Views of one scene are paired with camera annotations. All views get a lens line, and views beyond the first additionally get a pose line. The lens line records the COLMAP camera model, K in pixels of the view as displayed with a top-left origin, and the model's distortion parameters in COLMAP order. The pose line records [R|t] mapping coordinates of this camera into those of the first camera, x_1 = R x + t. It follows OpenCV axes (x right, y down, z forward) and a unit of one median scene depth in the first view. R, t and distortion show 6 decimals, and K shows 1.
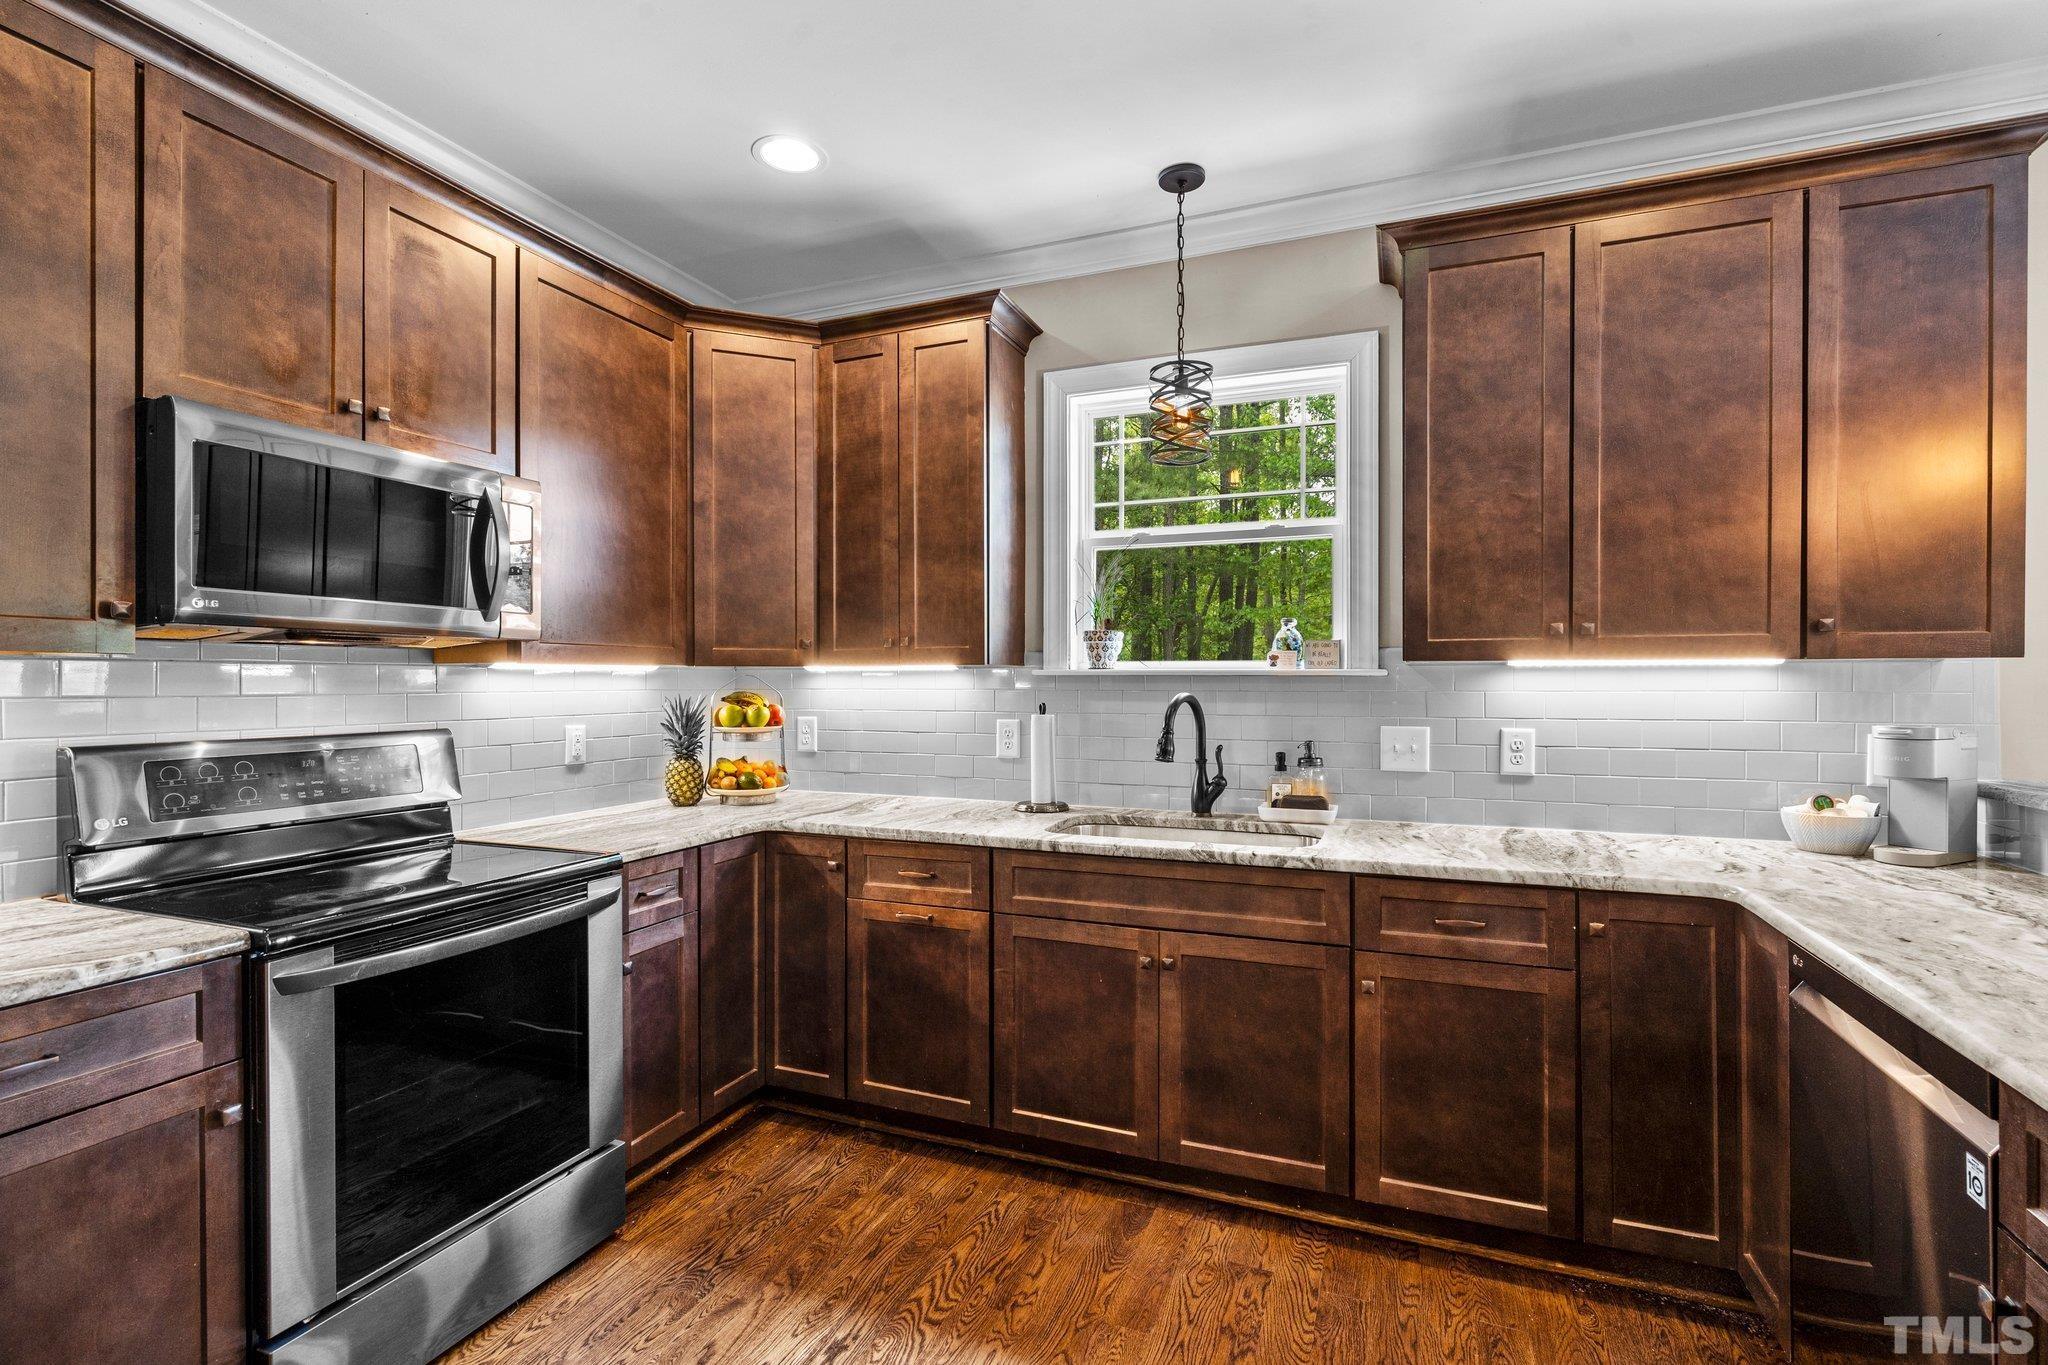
lens RADIAL K [[943.7, 0, 1029.0], [0, 943.7, 678.8], [0, 0, 1]] dist [-0.001051, 0.001598]
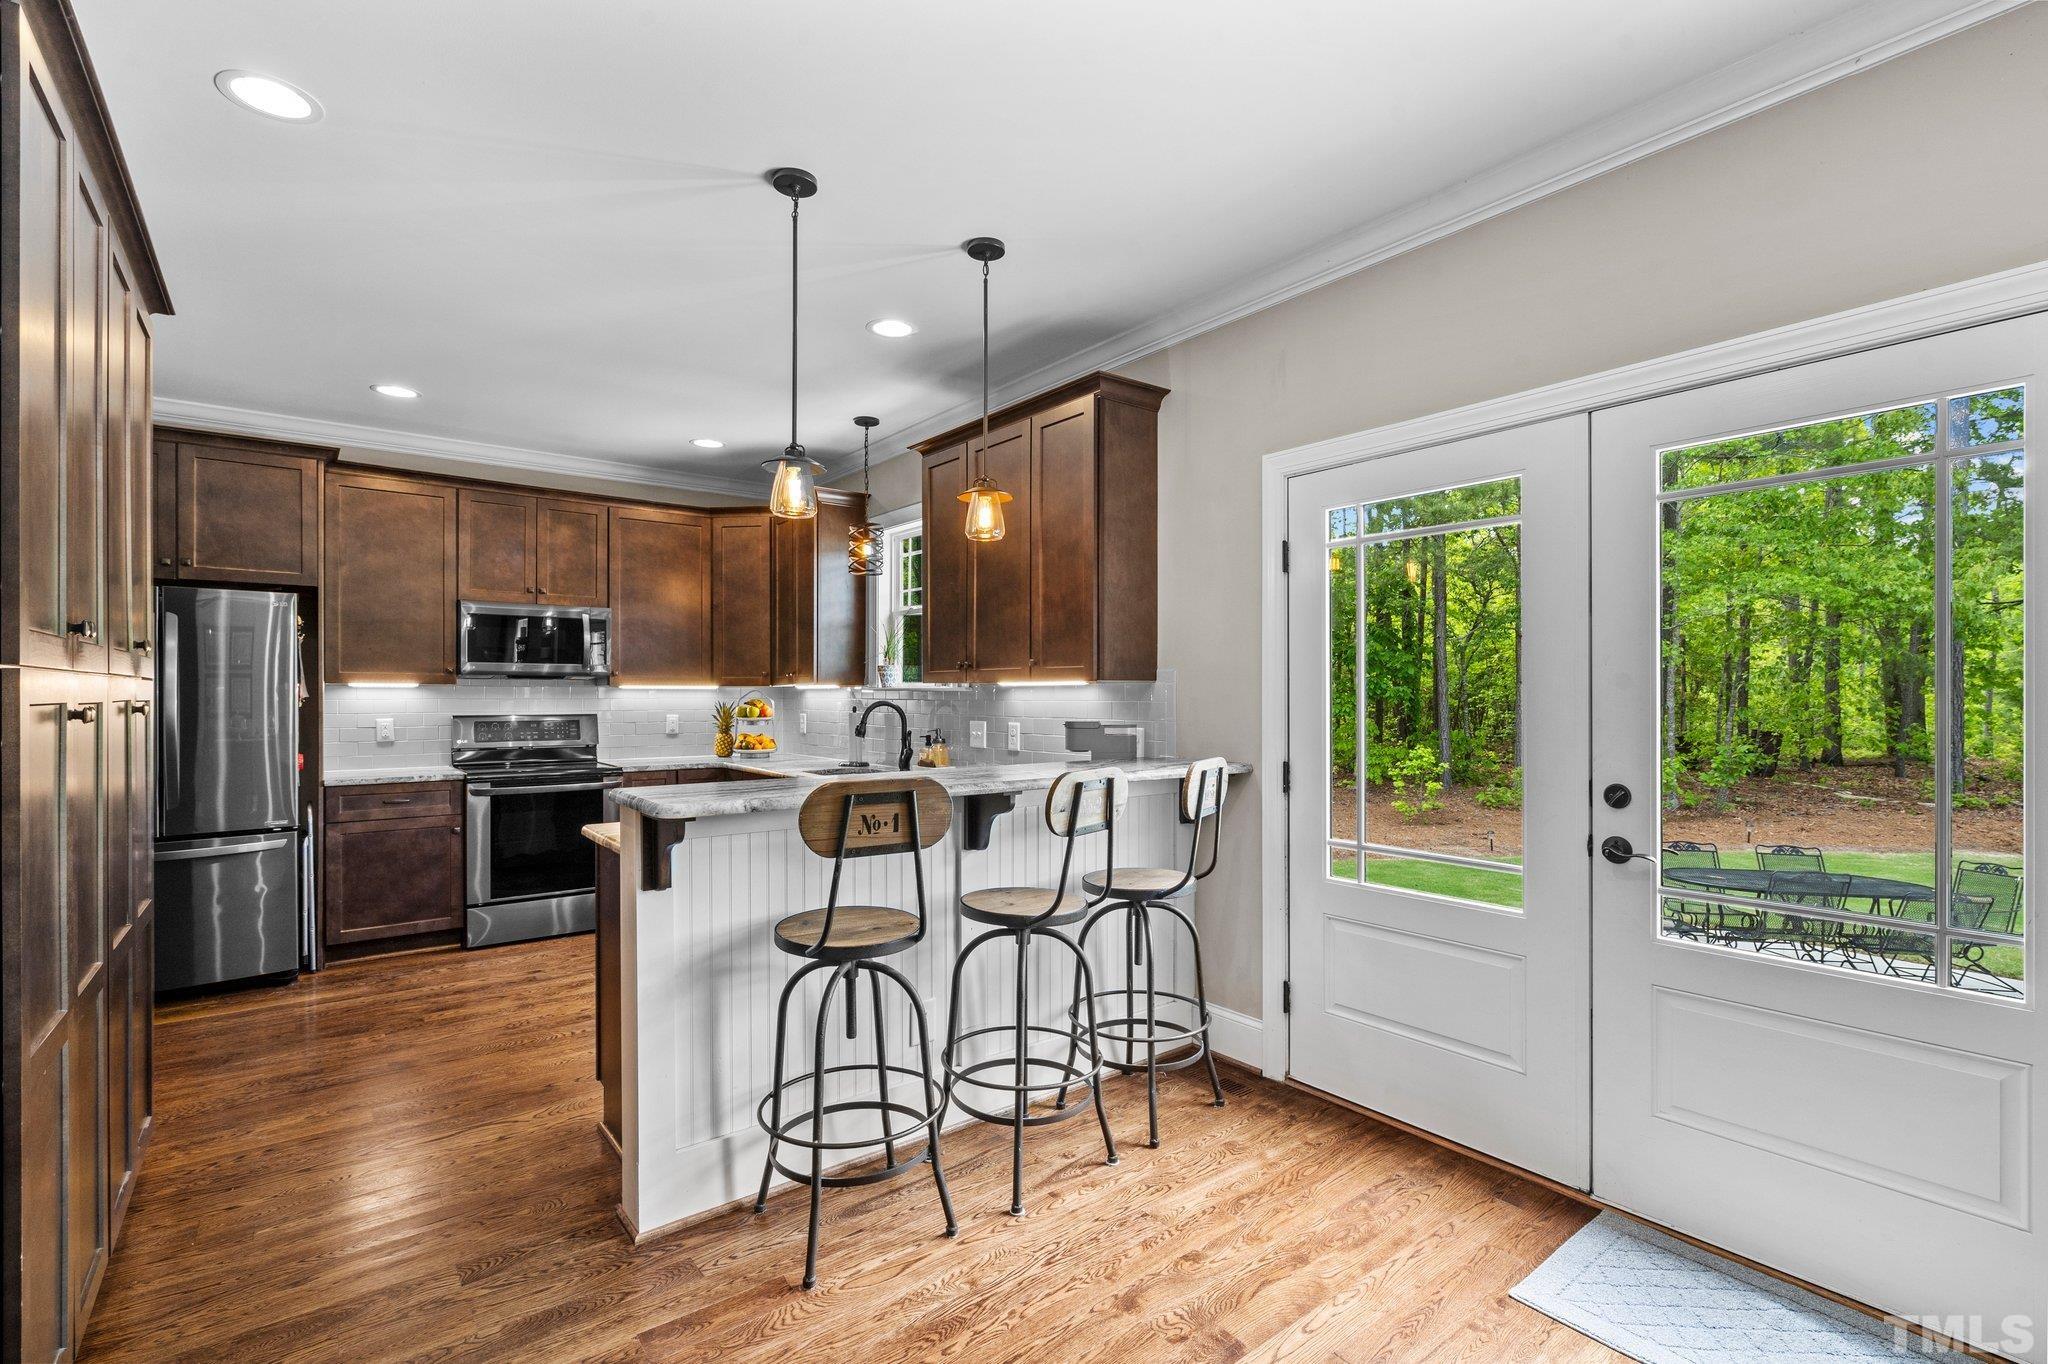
lens RADIAL K [[943.7, 0, 1038.0], [0, 943.7, 696.6], [0, 0, 1]] dist [-0.001051, 0.001598]
pose [[0.862948, 0.003991, -0.505277, 1.402185], [-0.000580, 0.999976, 0.006908, -0.006221], [0.505292, -0.005668, 0.862930, -0.429400]]
